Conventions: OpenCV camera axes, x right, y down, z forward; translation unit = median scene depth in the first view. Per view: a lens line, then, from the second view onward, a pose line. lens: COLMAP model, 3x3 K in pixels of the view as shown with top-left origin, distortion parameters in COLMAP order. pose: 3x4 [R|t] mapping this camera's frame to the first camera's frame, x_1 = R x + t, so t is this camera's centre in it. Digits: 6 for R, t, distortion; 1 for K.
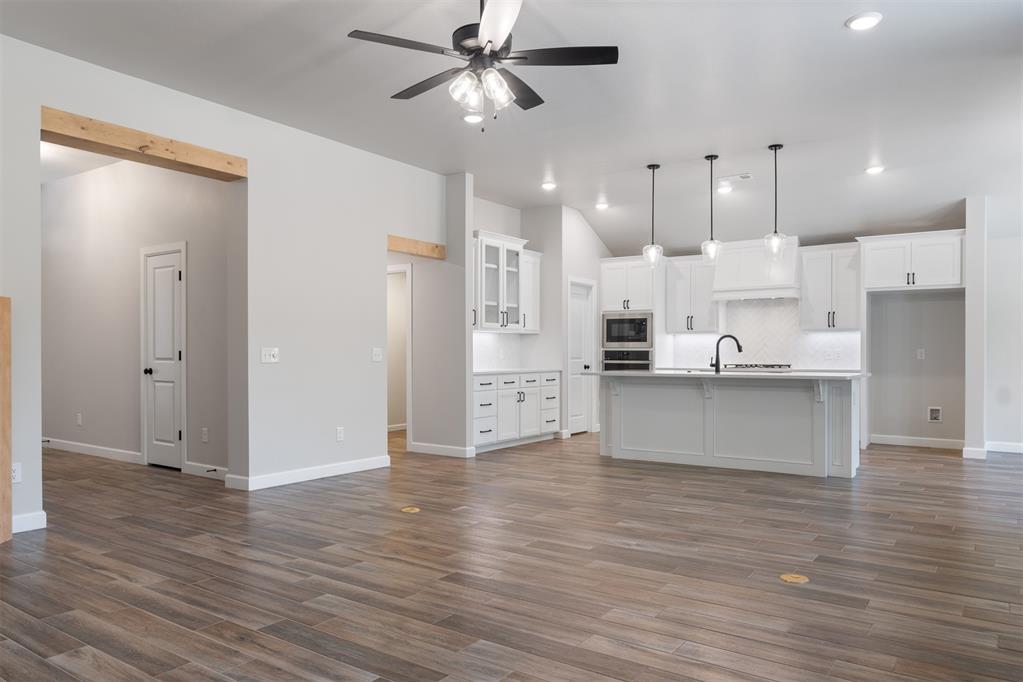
lens RADIAL K [[695.2, 0, 516.8], [0, 695.2, 358.0], [0, 0, 1]] dist [-0.007122, 0.000266]
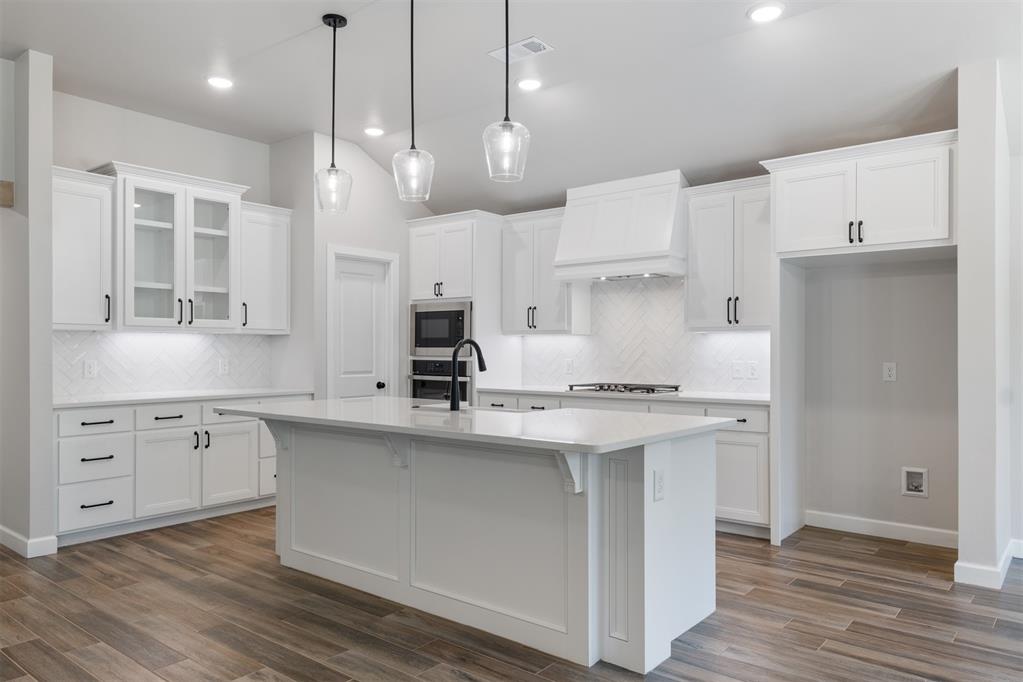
lens RADIAL K [[701.0, 0, 512.8], [0, 701.0, 346.3], [0, 0, 1]] dist [0.000408, 0.012977]
pose [[0.997382, 0.000279, -0.072316, 0.339867], [-0.001247, 0.999910, -0.013343, -0.018898], [0.072305, 0.013398, 0.997293, 0.438623]]
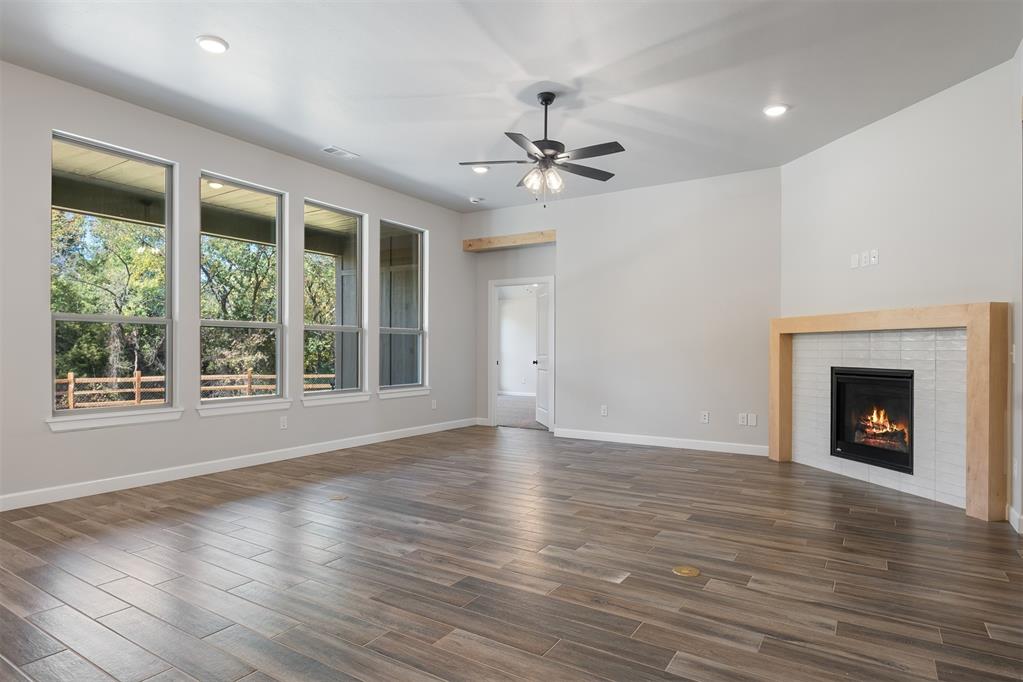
lens RADIAL K [[575.6, 0, 516.2], [0, 575.6, 346.3], [0, 0, 1]] dist [-0.002097, -0.002557]
pose [[-0.998877, -0.004230, -0.047183, 0.032169], [-0.004222, 0.999991, -0.000278, -0.006712], [0.047183, -0.000079, -0.998886, 0.992829]]
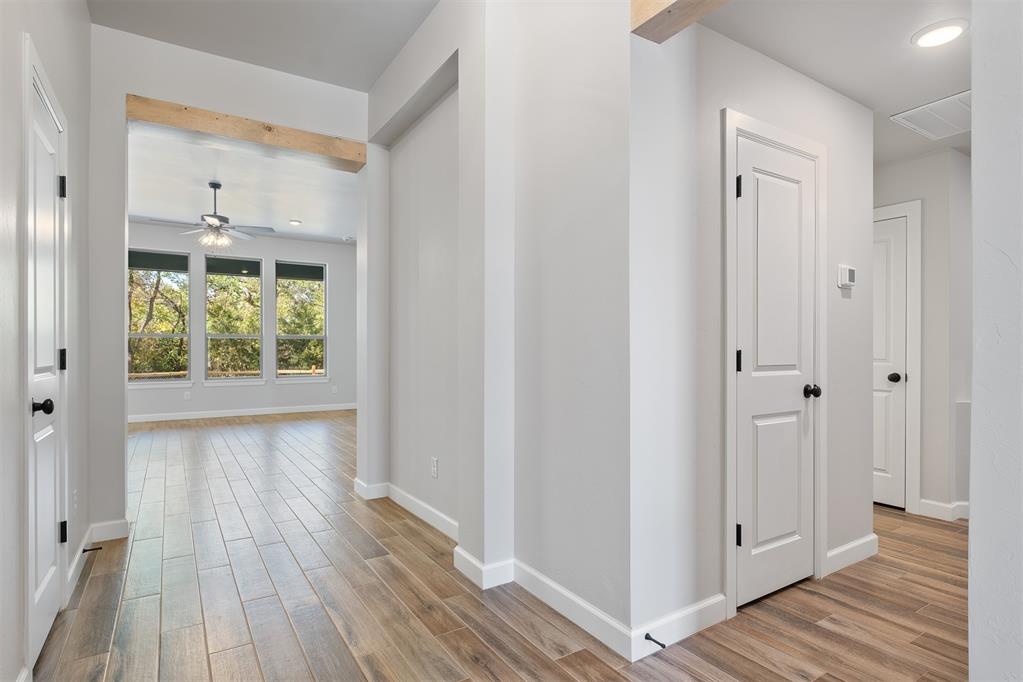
lens RADIAL K [[540.7, 0, 516.9], [0, 540.7, 356.0], [0, 0, 1]] dist [-0.003302, -0.001474]
pose [[-0.926138, -0.006571, 0.377127, -0.747336], [-0.000403, 0.999865, 0.016431, -0.007607], [-0.377184, 0.015066, -0.926016, 1.015035]]
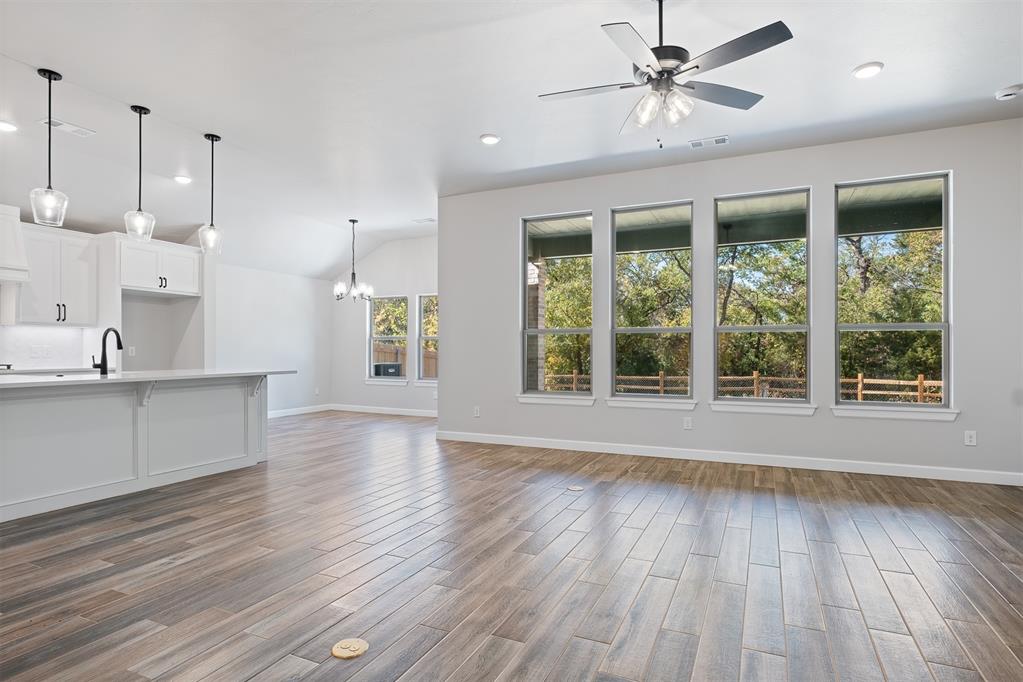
lens RADIAL K [[540.7, 0, 512.5], [0, 540.7, 349.1], [0, 0, 1]] dist [-0.003302, -0.001474]
pose [[-0.173960, 0.003707, 0.984746, -0.363723], [0.004434, 0.999986, -0.002981, -0.004141], [-0.984743, 0.003847, -0.173974, 0.595405]]
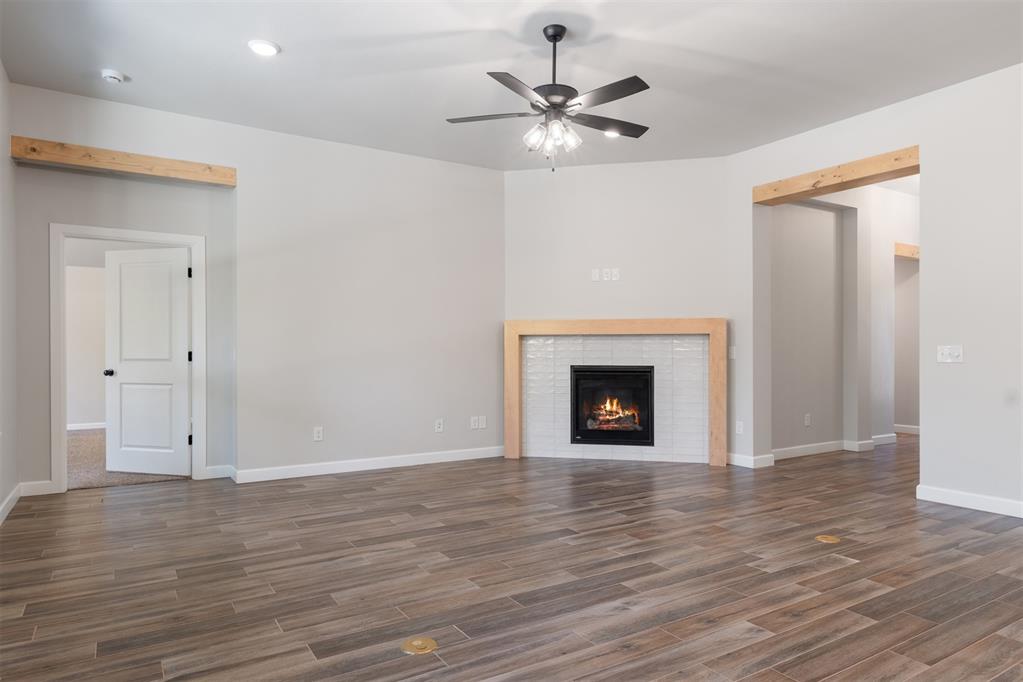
lens RADIAL K [[636.0, 0, 521.5], [0, 636.0, 346.3], [0, 0, 1]] dist [0.001885, -0.002953]
pose [[-0.383264, -0.008627, -0.923599, 0.438703], [-0.004541, 0.999962, -0.007456, -0.003413], [0.923628, 0.001337, -0.383288, 0.597956]]
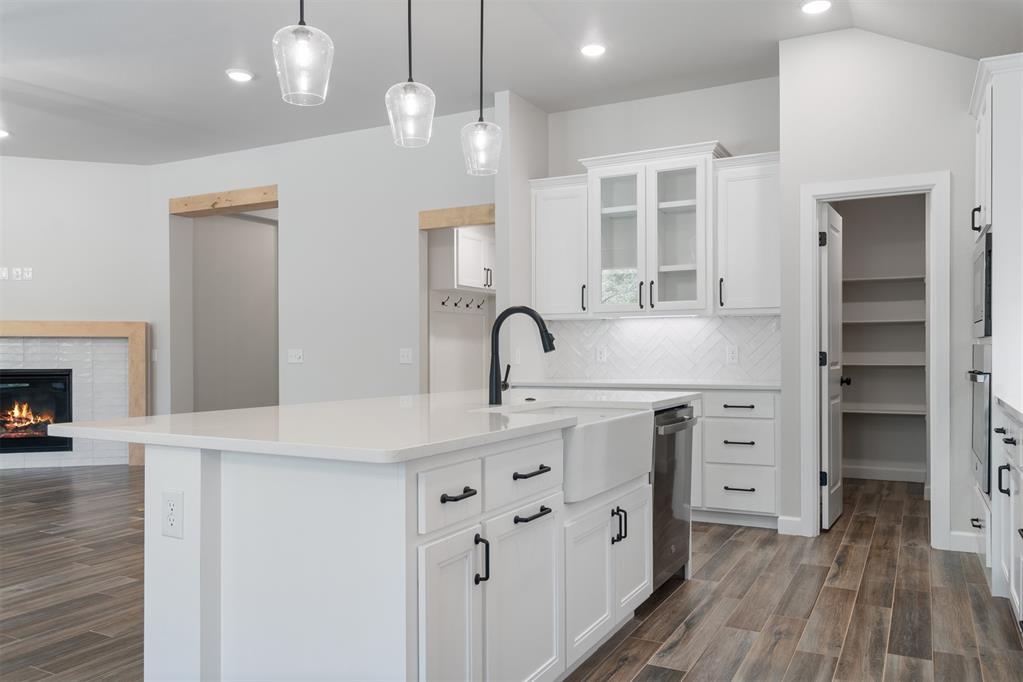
lens RADIAL K [[772.0, 0, 512.6], [0, 772.0, 341.8], [0, 0, 1]] dist [-0.015571, 0.021685]
pose [[0.132225, -0.015363, -0.991101, 0.656095], [-0.003589, 0.999866, -0.015978, -0.006212], [0.991213, 0.005670, 0.132152, 0.871108]]
